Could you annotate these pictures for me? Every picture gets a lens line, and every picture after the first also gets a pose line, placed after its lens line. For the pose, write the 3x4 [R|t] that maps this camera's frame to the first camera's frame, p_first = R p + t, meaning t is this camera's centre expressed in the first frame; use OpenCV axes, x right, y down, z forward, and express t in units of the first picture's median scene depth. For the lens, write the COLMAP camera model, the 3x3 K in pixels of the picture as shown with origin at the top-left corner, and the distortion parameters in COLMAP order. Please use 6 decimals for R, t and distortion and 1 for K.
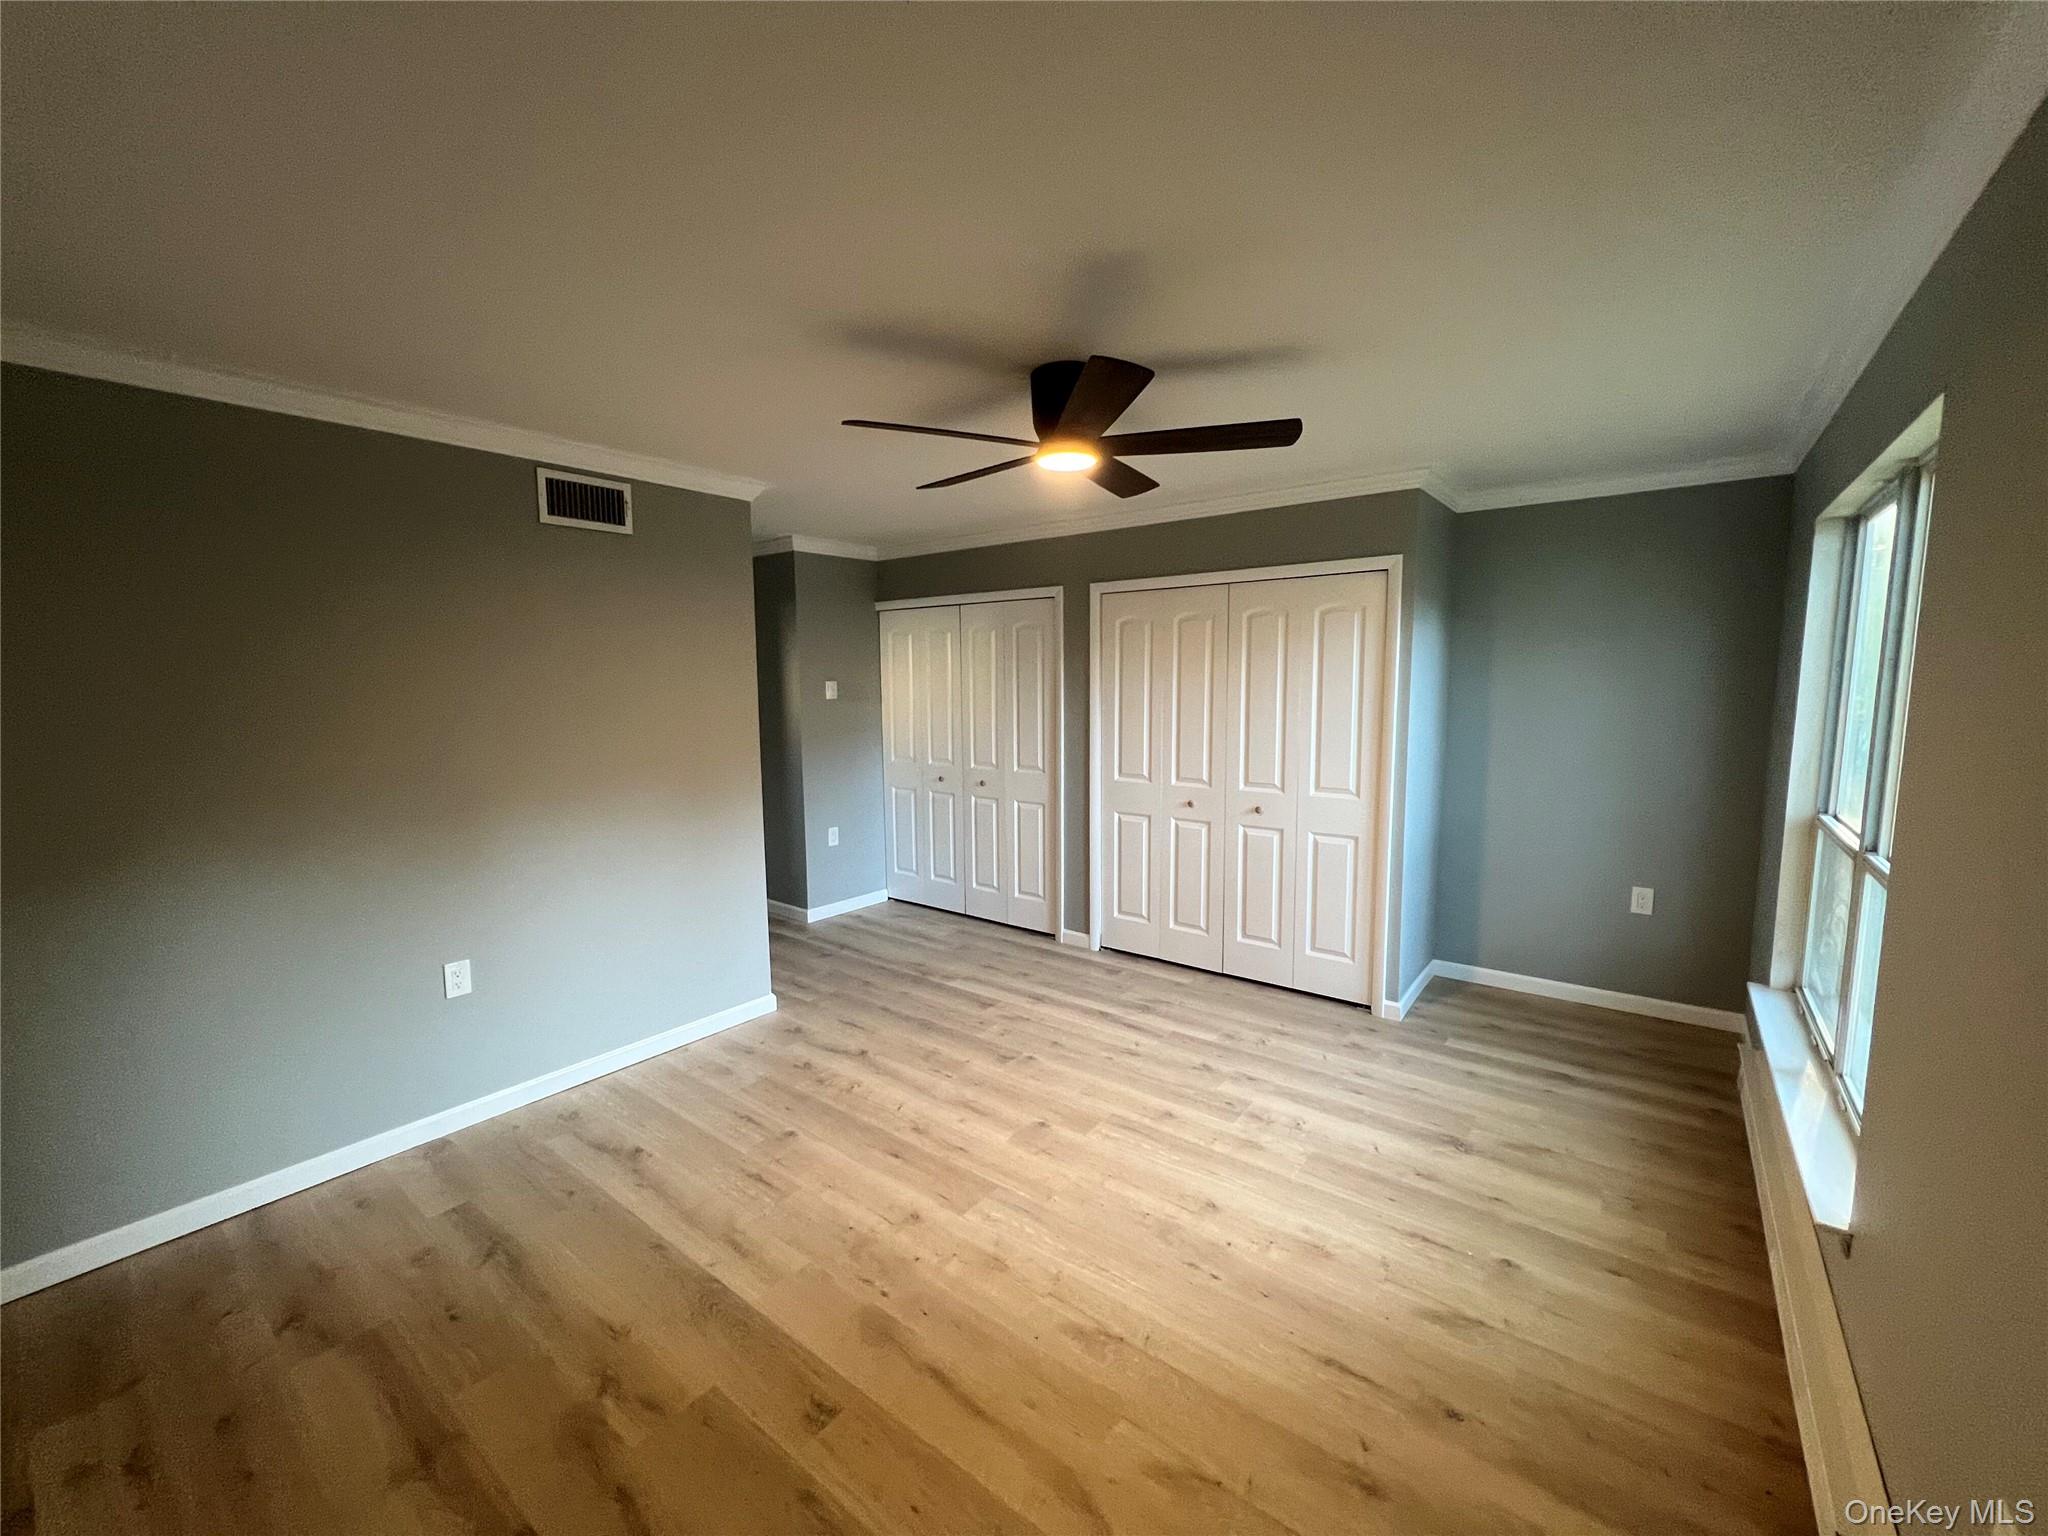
lens RADIAL K [[818.2, 0, 1025.3], [0, 818.2, 773.4], [0, 0, 1]] dist [-0.000612, 0.000532]
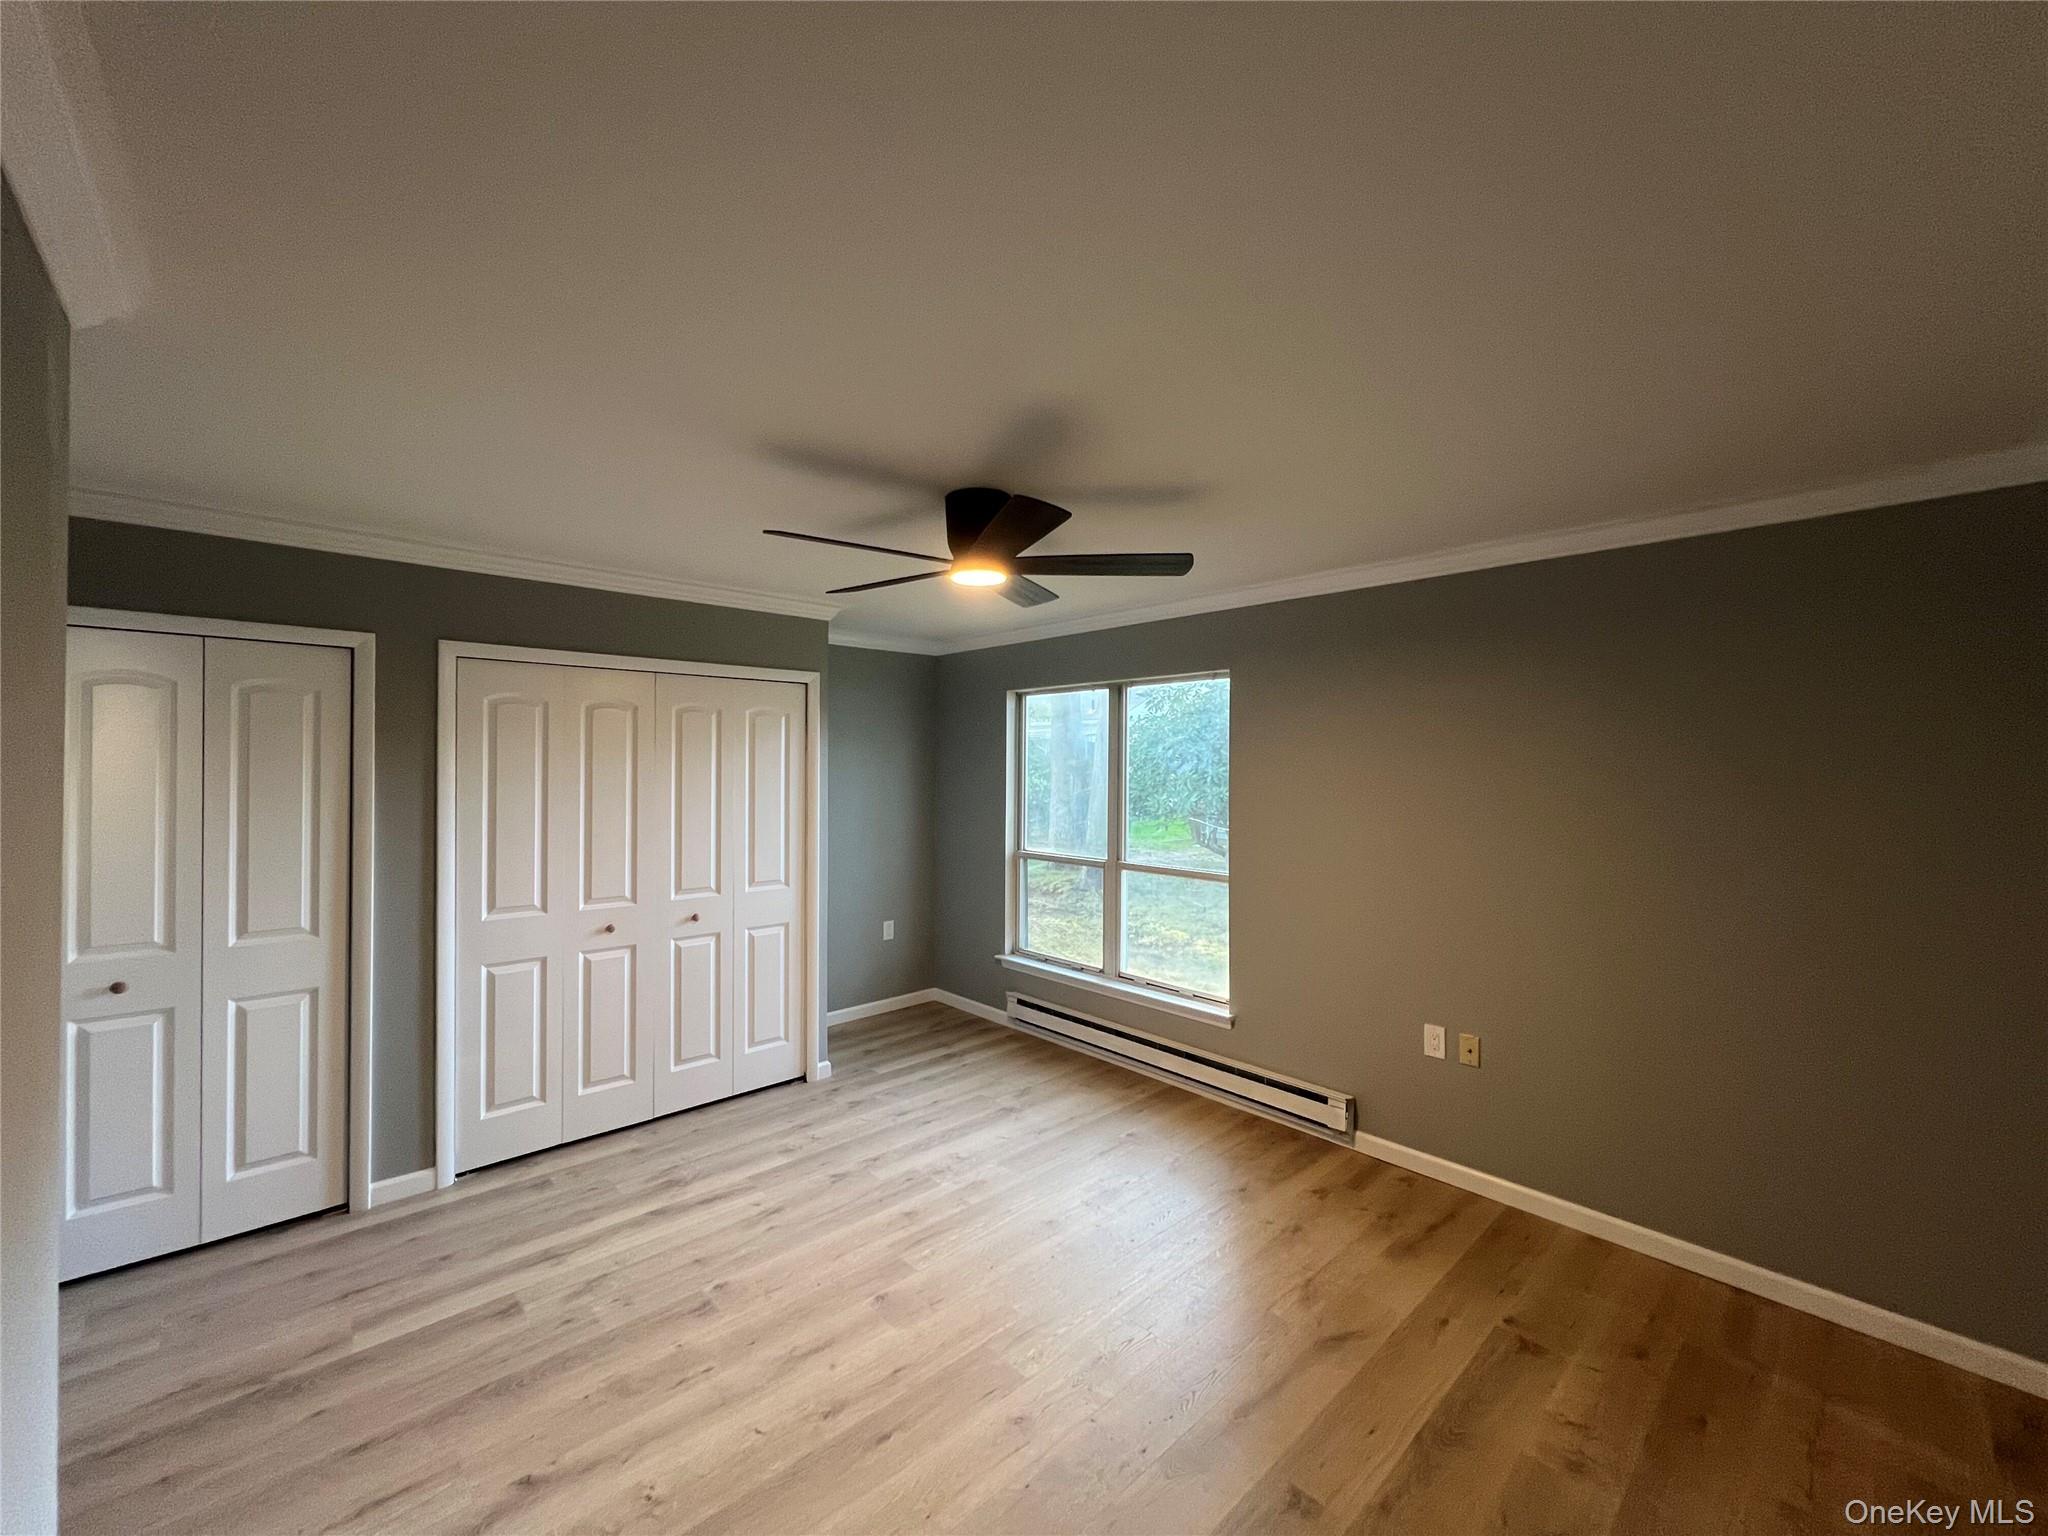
lens RADIAL K [[818.2, 0, 1009.4], [0, 818.2, 768.8], [0, 0, 1]] dist [-0.000612, 0.000532]
pose [[0.173652, 0.008707, 0.984769, -0.613941], [0.114924, 0.992950, -0.029045, -0.059130], [-0.978078, 0.118217, 0.171428, 0.506579]]
